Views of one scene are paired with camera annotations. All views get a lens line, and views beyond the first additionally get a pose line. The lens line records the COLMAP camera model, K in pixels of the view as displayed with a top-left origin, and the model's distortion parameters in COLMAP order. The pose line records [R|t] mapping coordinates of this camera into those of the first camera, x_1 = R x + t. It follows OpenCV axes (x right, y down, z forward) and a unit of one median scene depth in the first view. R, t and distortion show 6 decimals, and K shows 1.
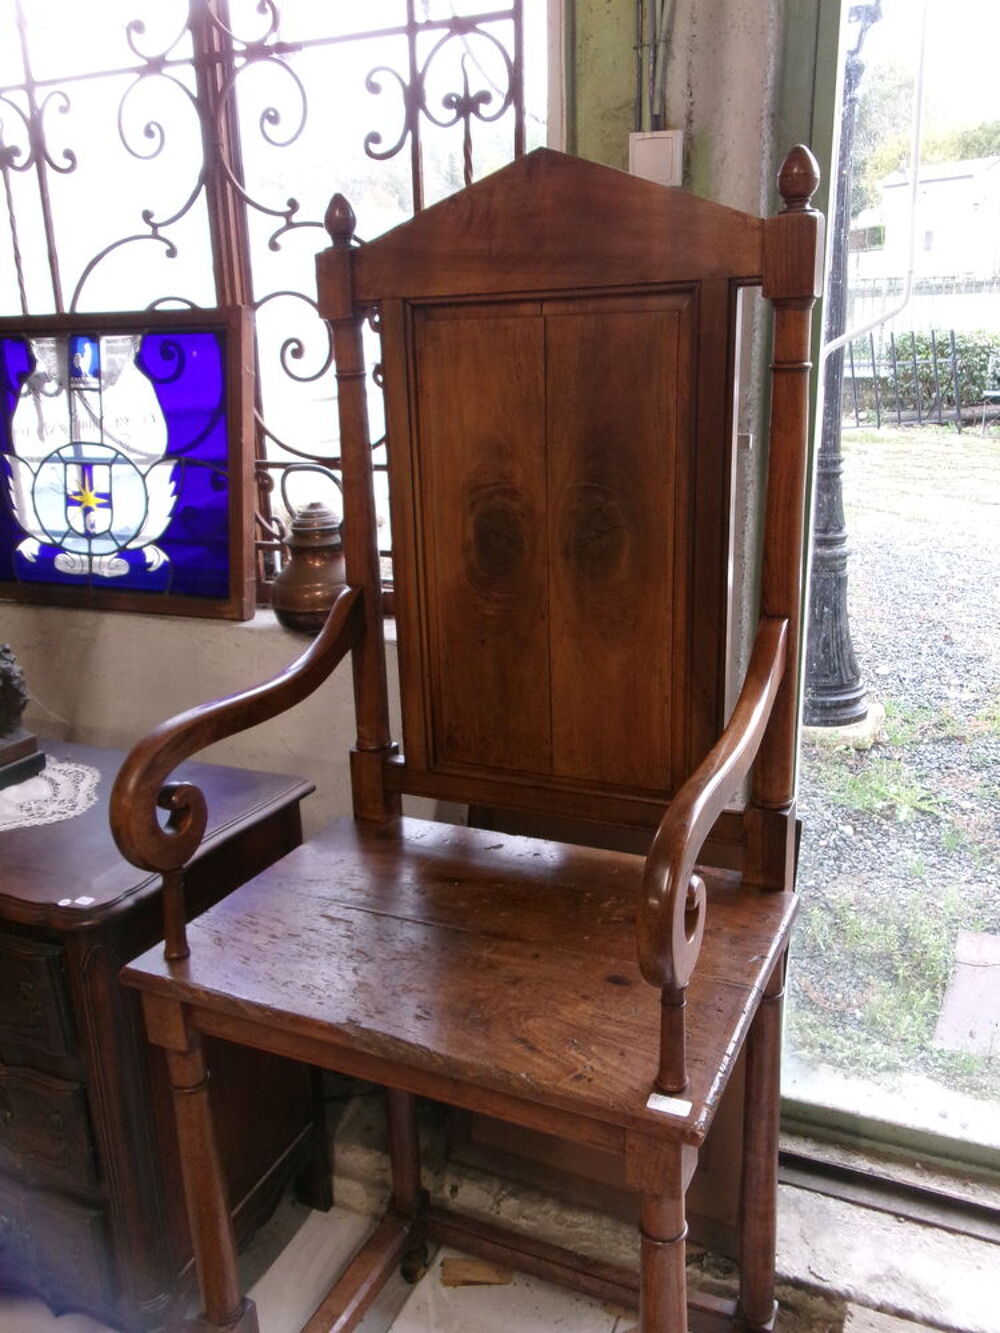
lens RADIAL K [[1100.7, 0, 500.8], [0, 1100.7, 670.2], [0, 0, 1]] dist [-0.005168, 0.031610]
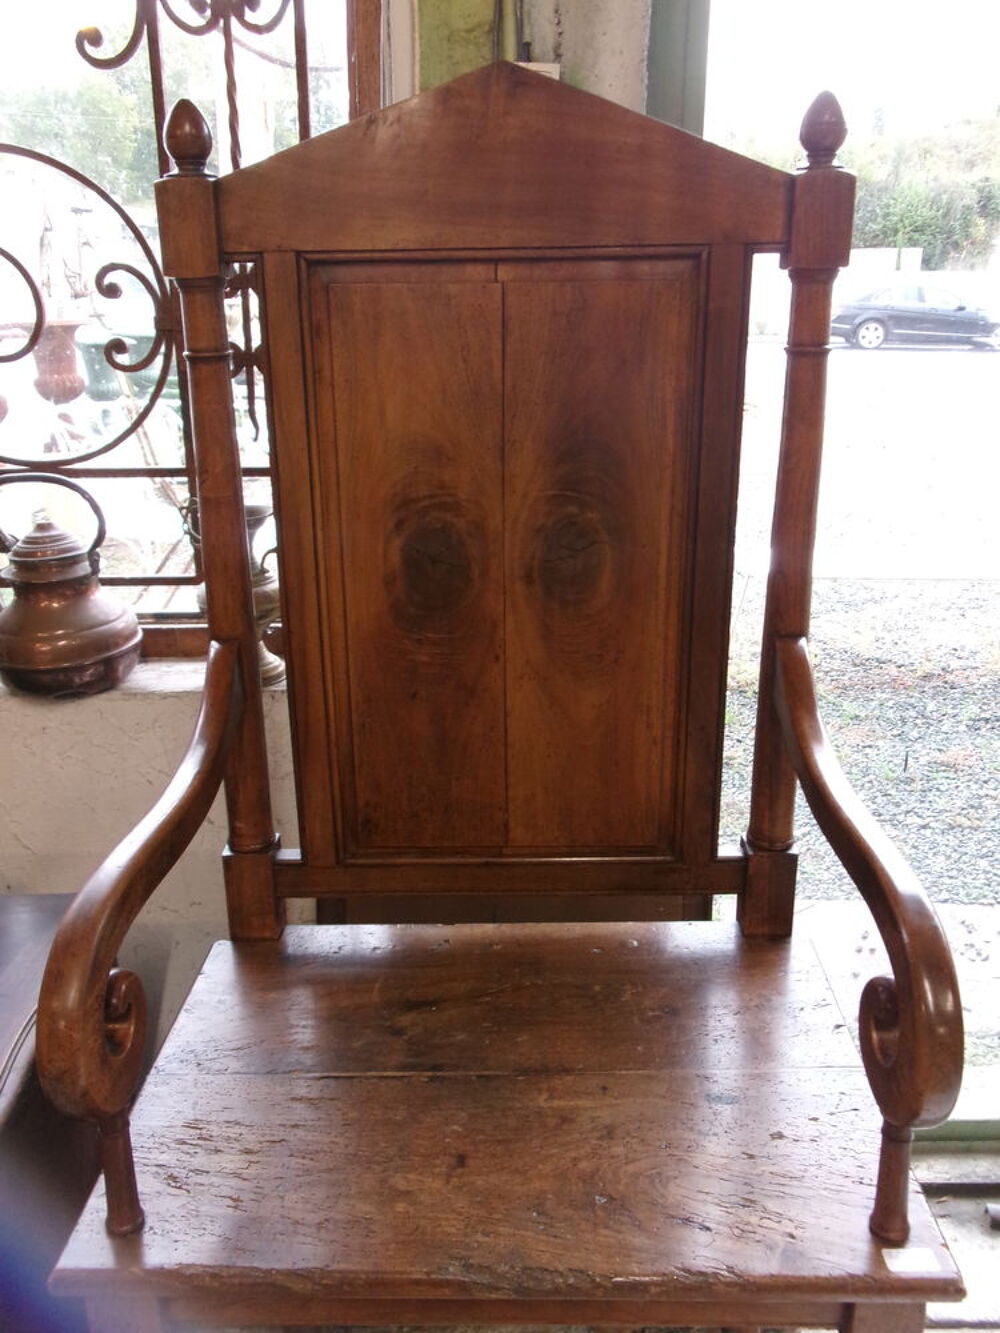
lens RADIAL K [[1100.7, 0, 491.1], [0, 1100.7, 671.9], [0, 0, 1]] dist [-0.005168, 0.031610]
pose [[0.910600, -0.110063, 0.398364, -0.265693], [0.100987, 0.993925, 0.043768, -0.068723], [-0.400762, 0.000374, 0.916182, 0.243053]]
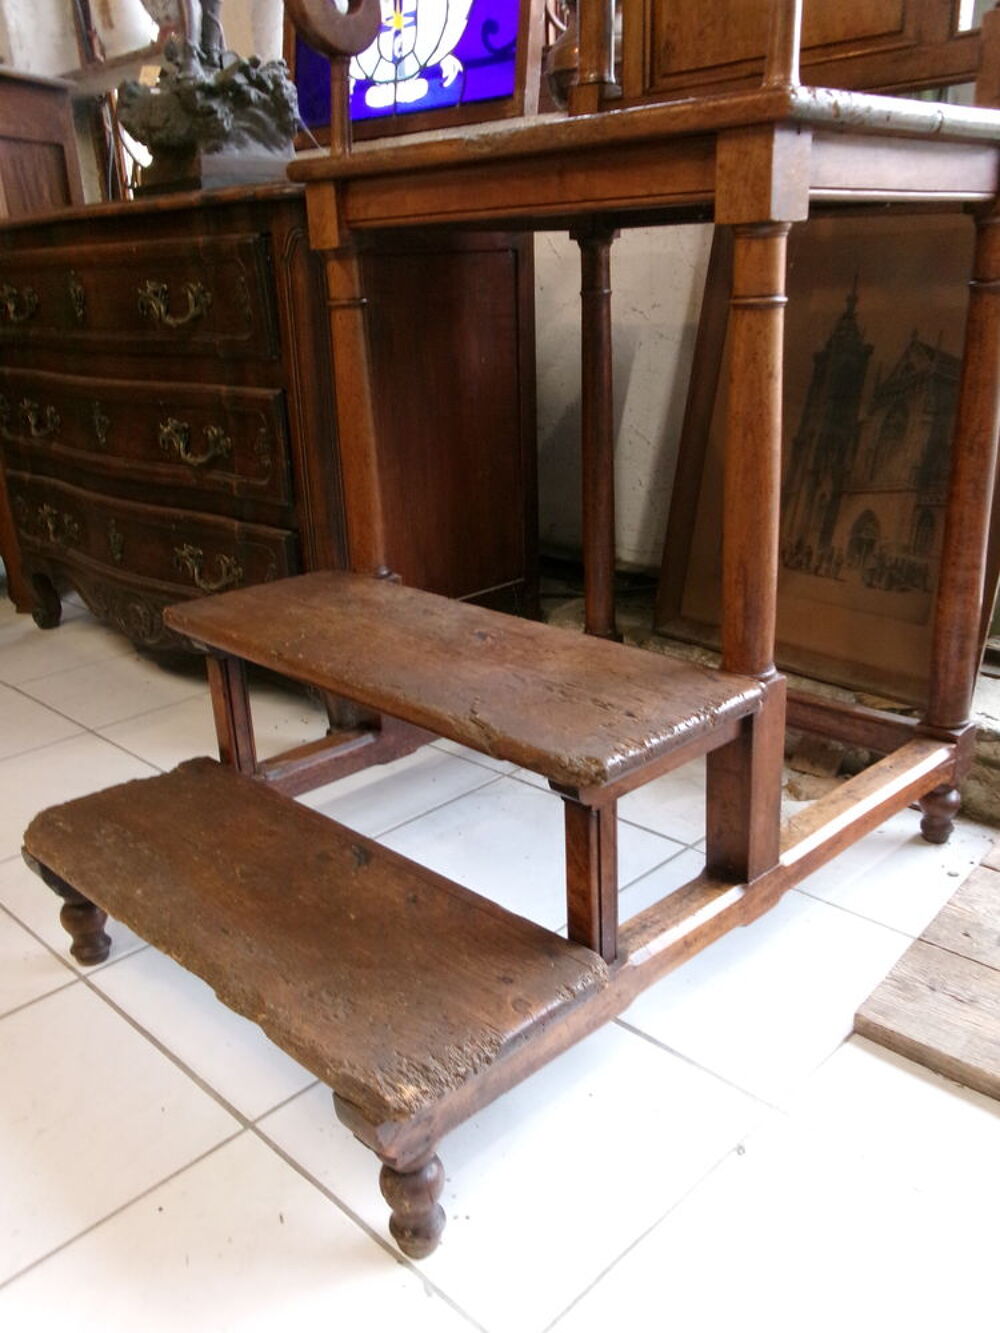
lens RADIAL K [[1100.7, 0, 502.1], [0, 1100.7, 660.6], [0, 0, 1]] dist [-0.005168, 0.031610]
pose [[0.935013, 0.120554, -0.333492, 0.191380], [-0.095103, 0.991237, 0.091680, 0.495413], [0.341622, -0.054006, 0.938285, 0.066160]]
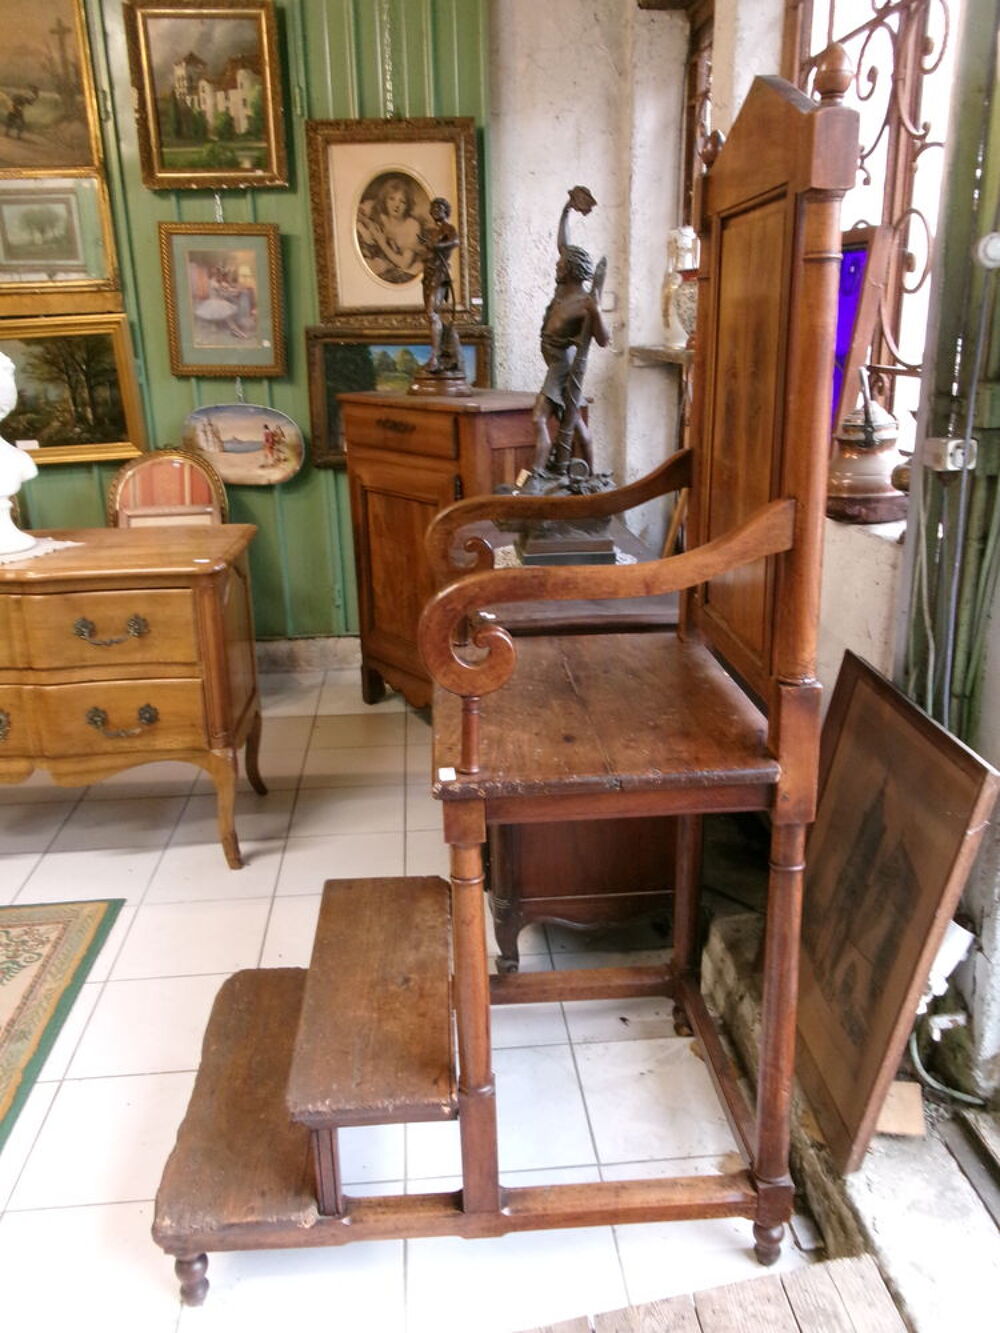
lens RADIAL K [[1100.7, 0, 507.7], [0, 1100.7, 650.5], [0, 0, 1]] dist [-0.005168, 0.031610]
pose [[0.489294, 0.277019, -0.826953, 0.863779], [-0.244411, 0.953770, 0.174888, -0.023518], [0.837171, 0.116545, 0.534380, 0.168675]]
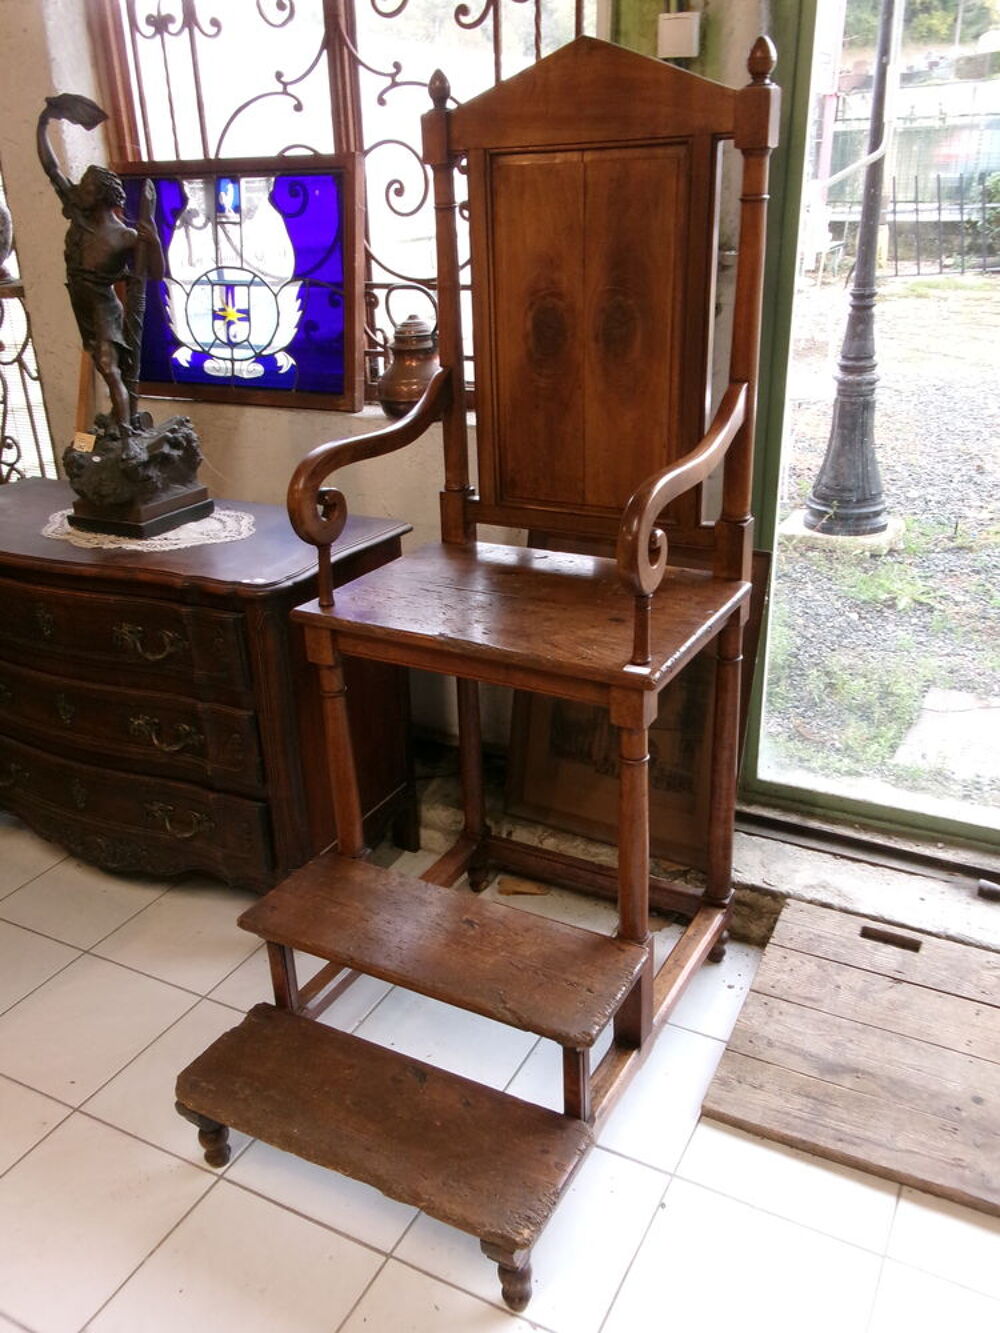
lens RADIAL K [[1100.7, 0, 496.4], [0, 1100.7, 657.6], [0, 0, 1]] dist [-0.005168, 0.031610]
pose [[0.997141, 0.028783, -0.069866, 0.037326], [-0.020538, 0.993039, 0.115984, 0.122691], [0.072718, -0.114217, 0.990791, -0.398213]]
